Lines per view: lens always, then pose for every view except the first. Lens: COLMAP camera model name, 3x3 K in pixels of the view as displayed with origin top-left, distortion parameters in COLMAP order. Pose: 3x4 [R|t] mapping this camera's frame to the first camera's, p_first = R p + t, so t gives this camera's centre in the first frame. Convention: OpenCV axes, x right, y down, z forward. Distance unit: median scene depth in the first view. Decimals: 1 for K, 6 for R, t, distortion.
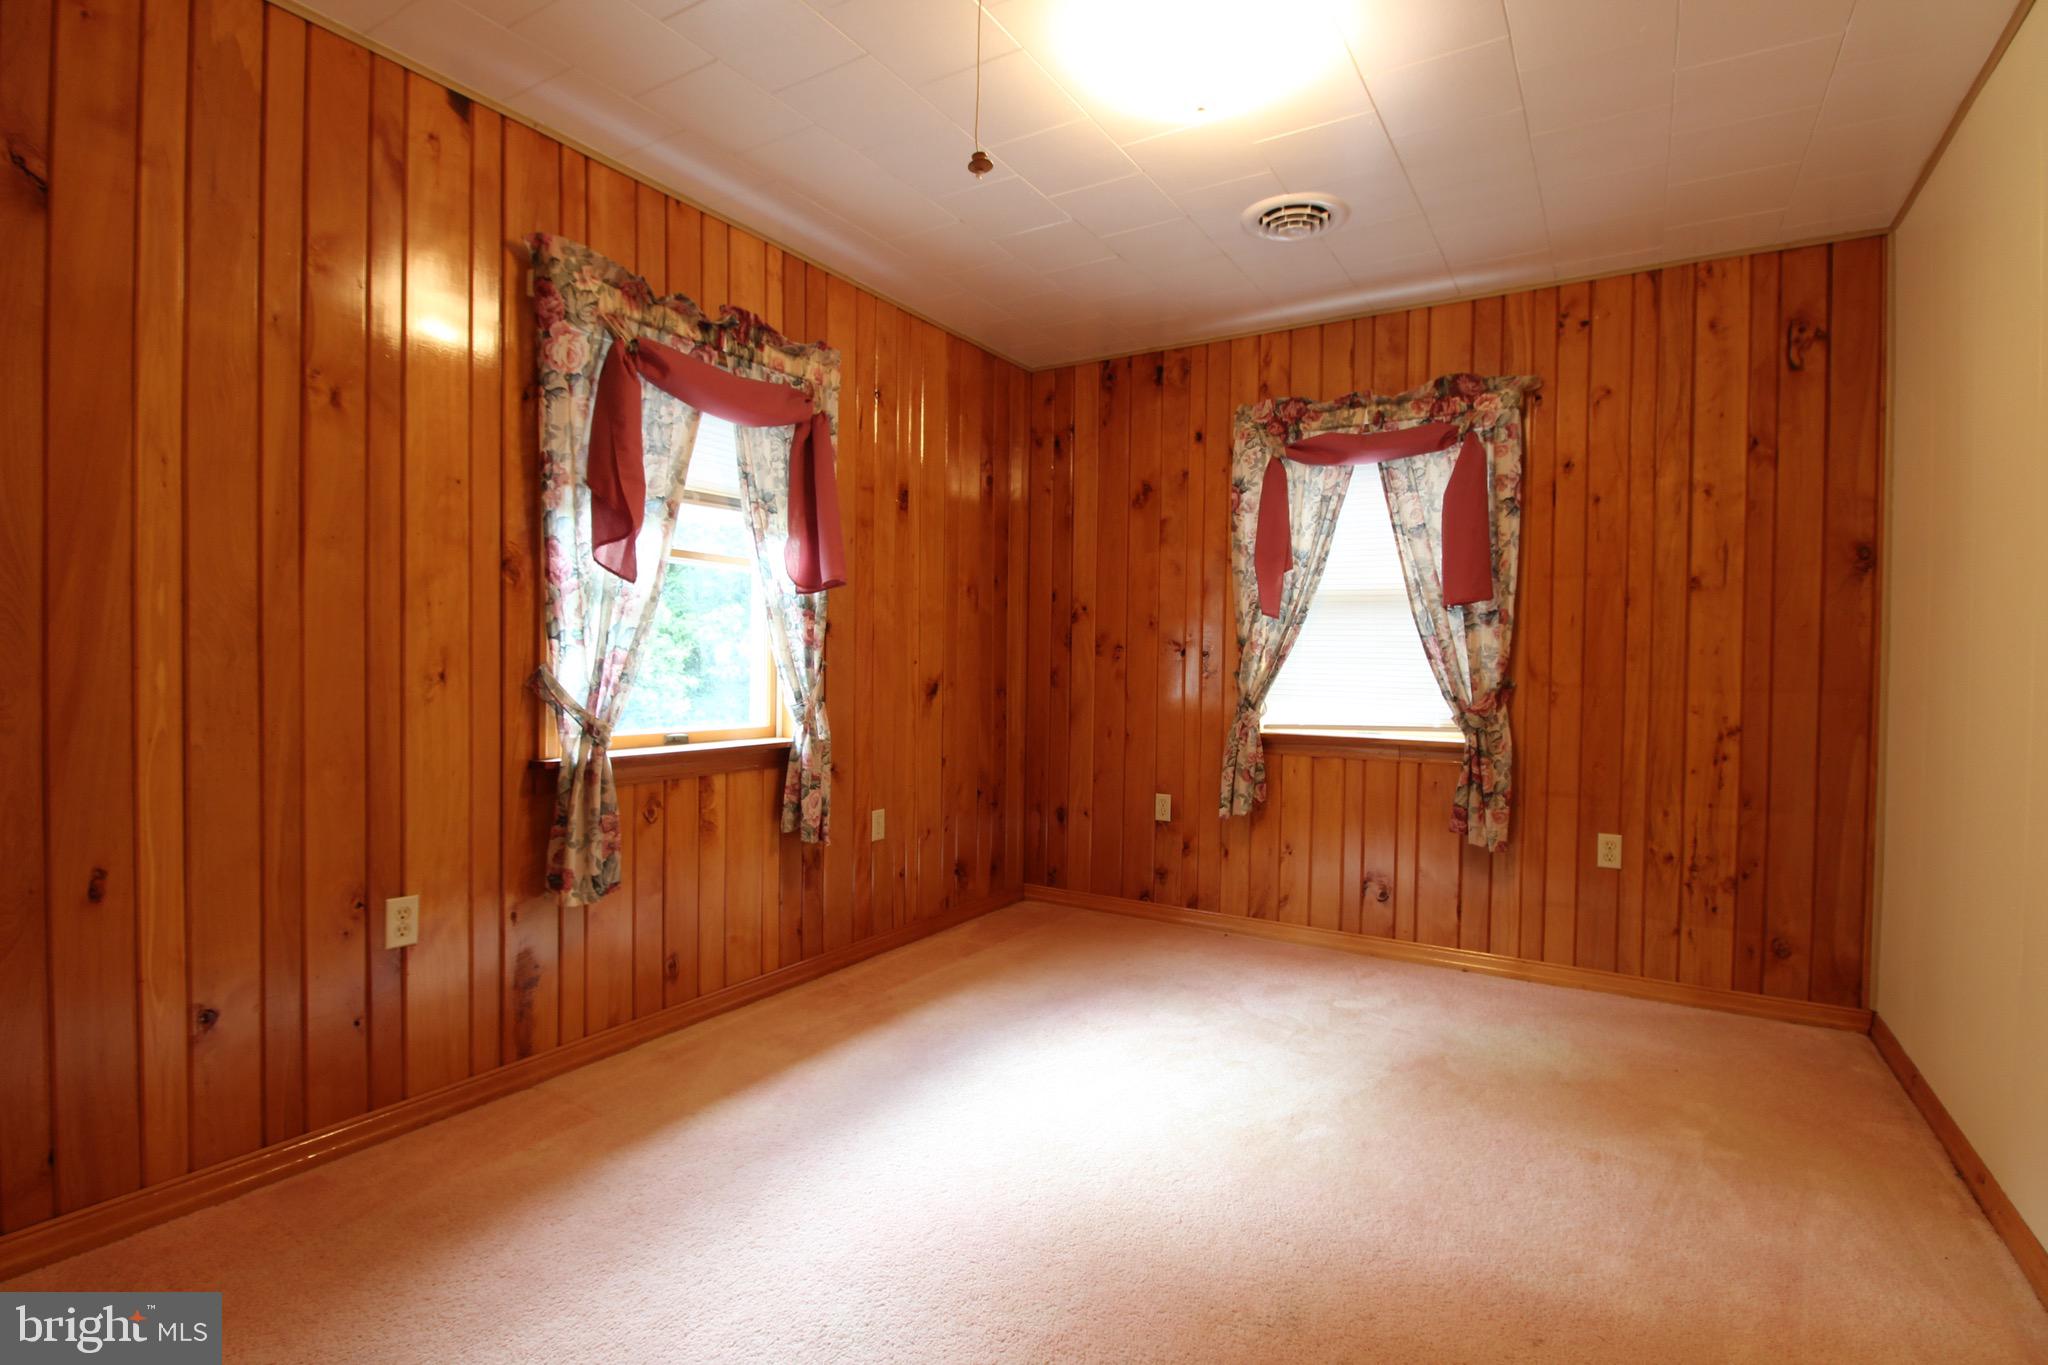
lens RADIAL K [[962.6, 0, 1031.9], [0, 962.6, 683.4], [0, 0, 1]] dist [-0.009578, -0.002287]
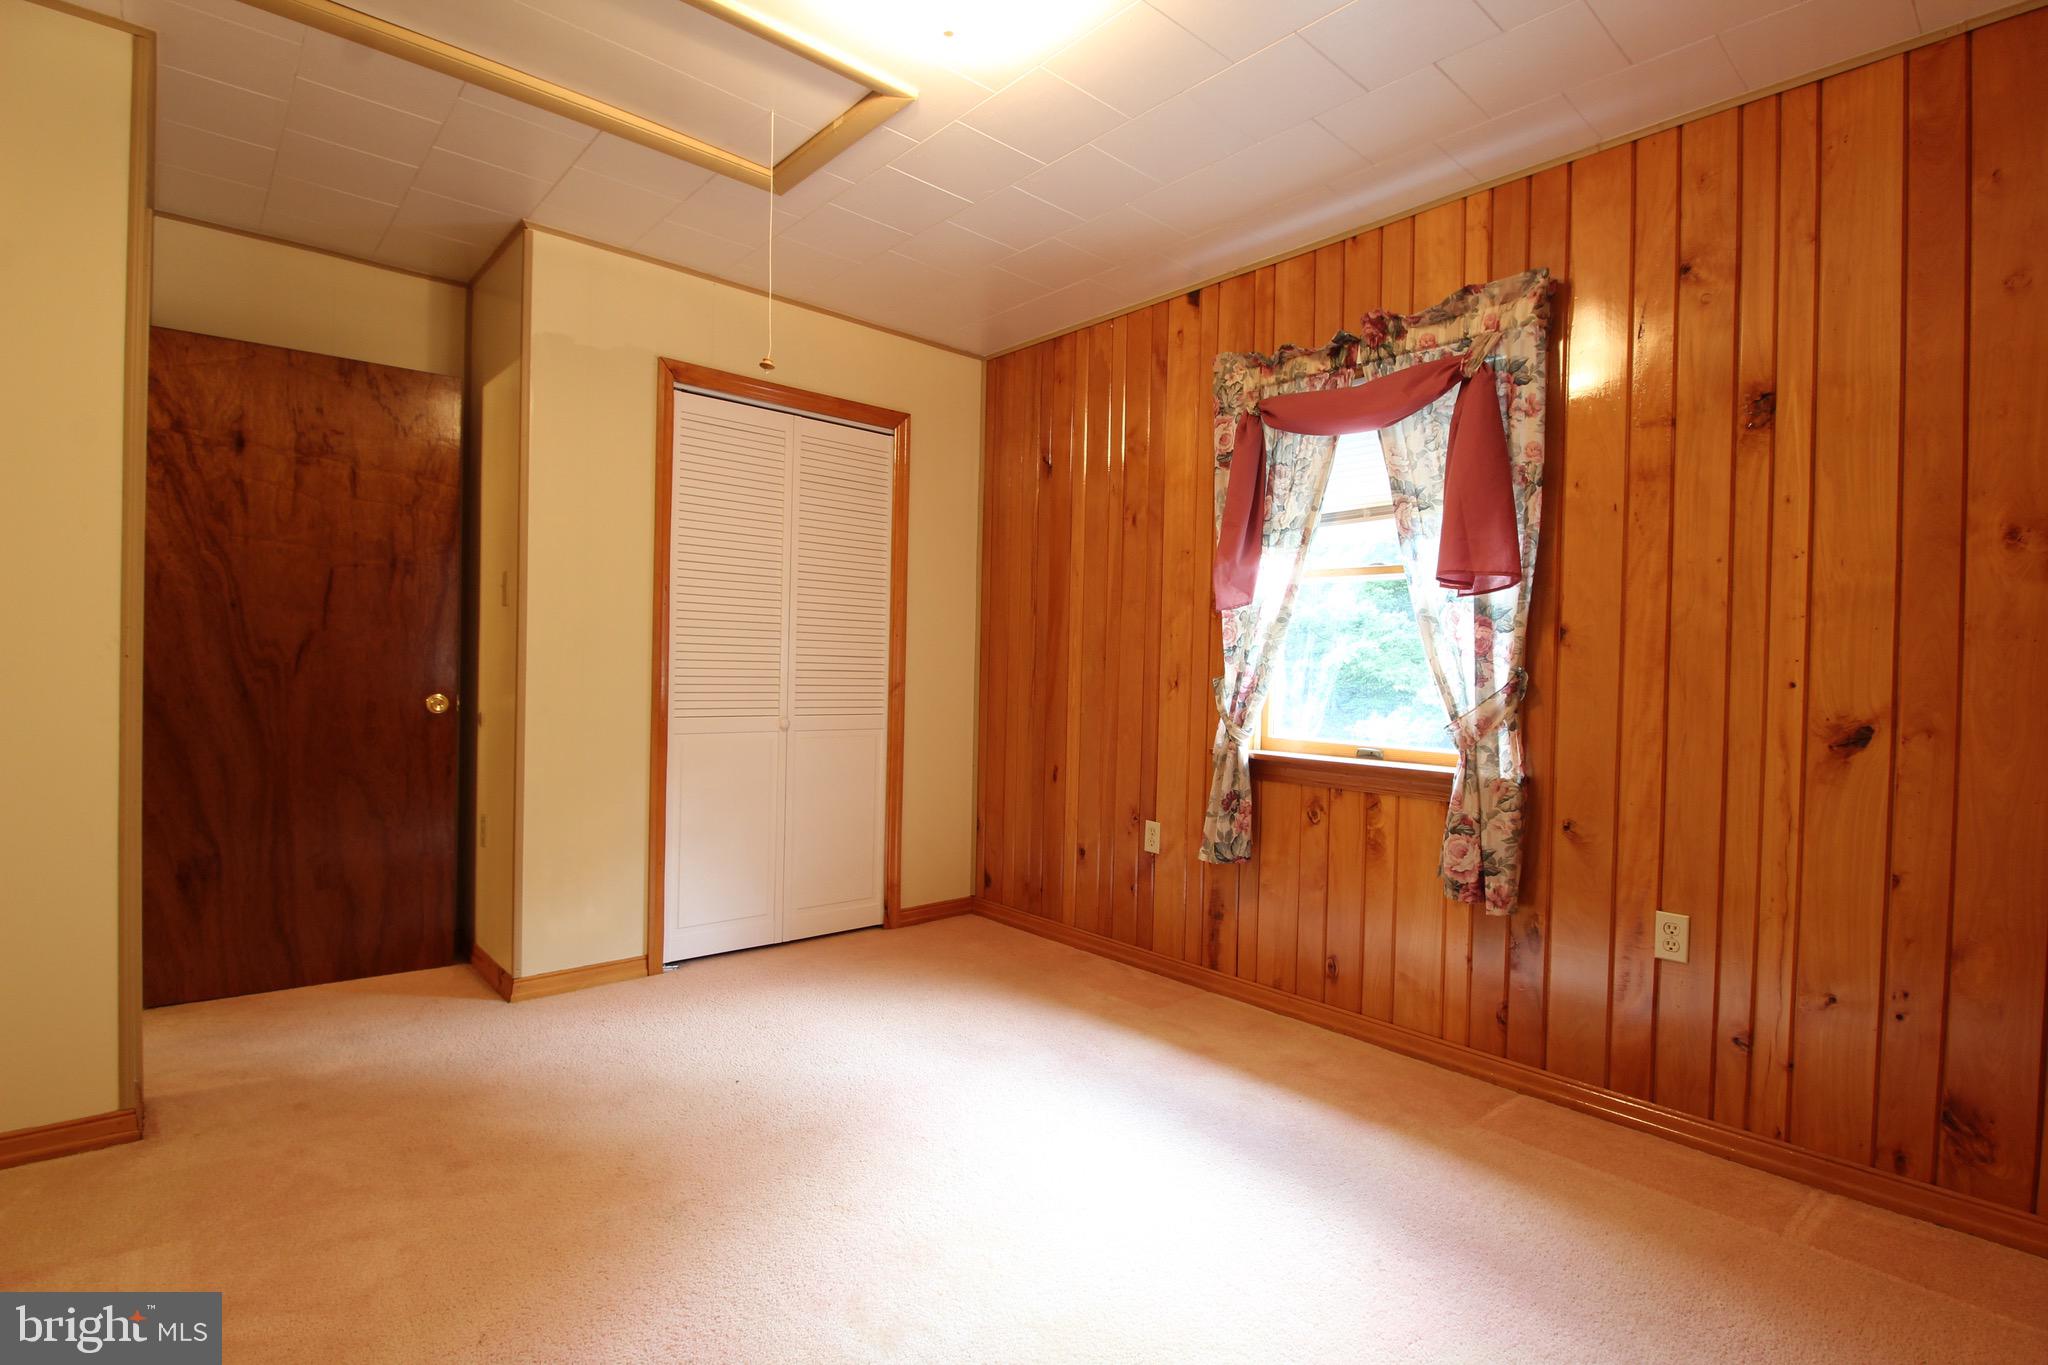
lens RADIAL K [[962.6, 0, 1031.7], [0, 962.6, 675.9], [0, 0, 1]] dist [-0.009578, -0.002287]
pose [[-0.278723, -0.005173, -0.960358, 0.765332], [-0.042872, 0.999056, 0.007061, -0.016948], [0.959414, 0.043140, -0.278681, 1.019367]]
